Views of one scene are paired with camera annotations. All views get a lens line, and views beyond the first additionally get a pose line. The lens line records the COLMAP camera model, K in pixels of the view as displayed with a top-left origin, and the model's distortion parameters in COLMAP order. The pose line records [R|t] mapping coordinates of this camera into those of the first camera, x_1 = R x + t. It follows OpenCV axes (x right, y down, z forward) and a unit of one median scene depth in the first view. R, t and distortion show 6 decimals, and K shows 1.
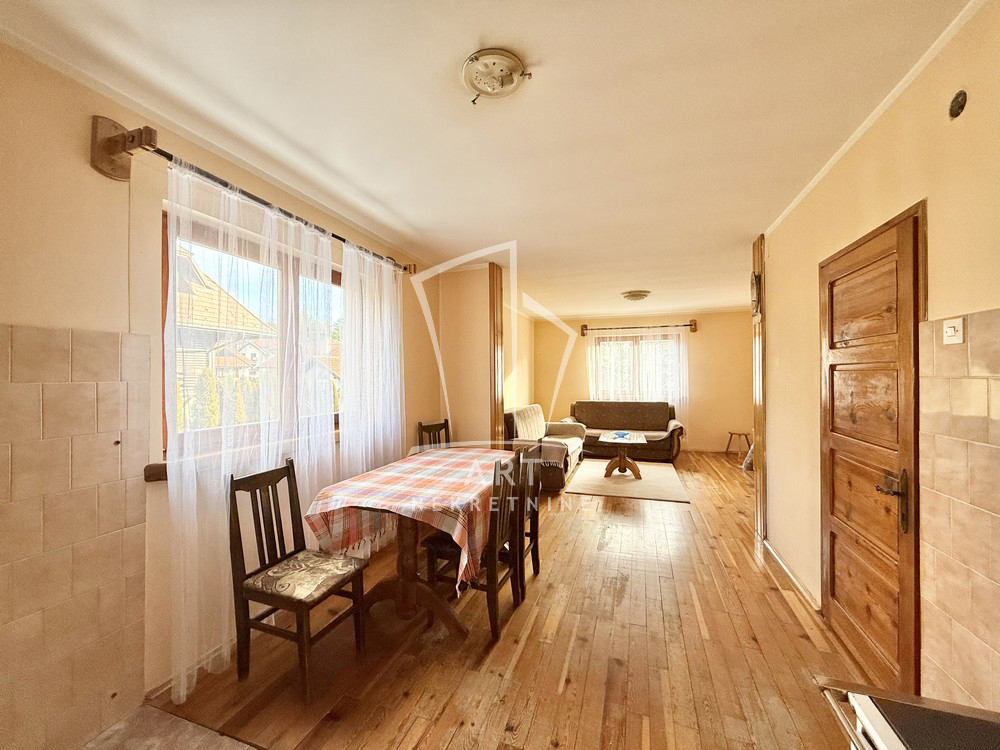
lens RADIAL K [[395.2, 0, 501.3], [0, 395.2, 378.0], [0, 0, 1]] dist [-0.000981, -0.000045]
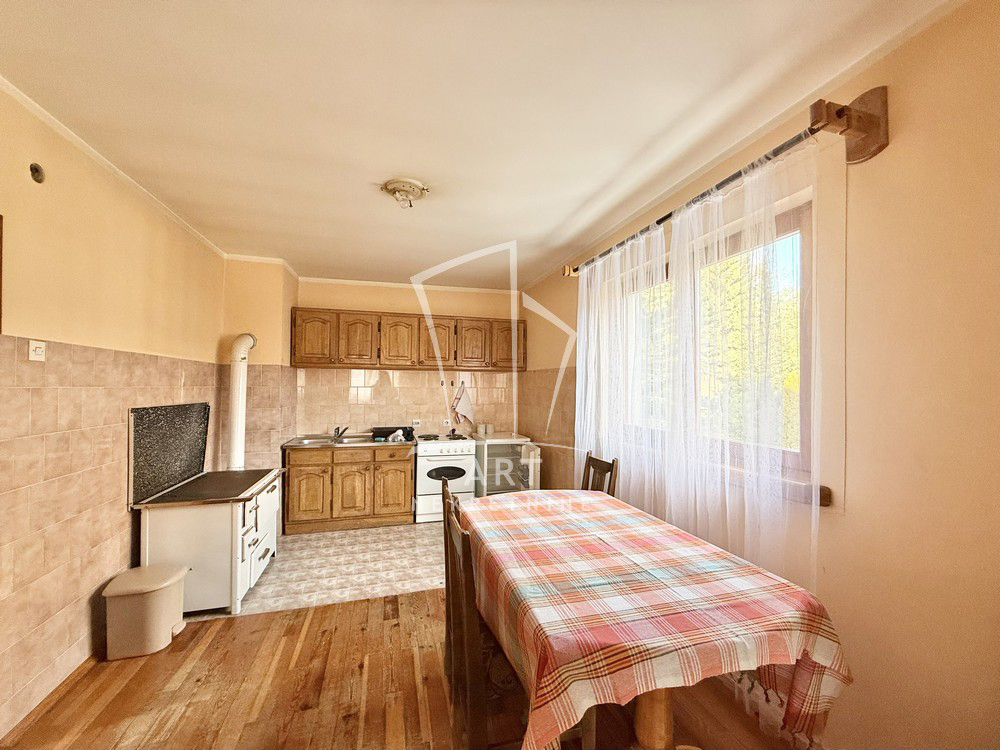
lens RADIAL K [[404.5, 0, 499.3], [0, 404.5, 378.1], [0, 0, 1]] dist [0.000690, 0.000056]
pose [[-0.823669, -0.007876, -0.567016, 0.418811], [-0.004673, 0.999964, -0.007101, -0.017822], [0.567051, -0.003199, -0.823676, 1.812633]]
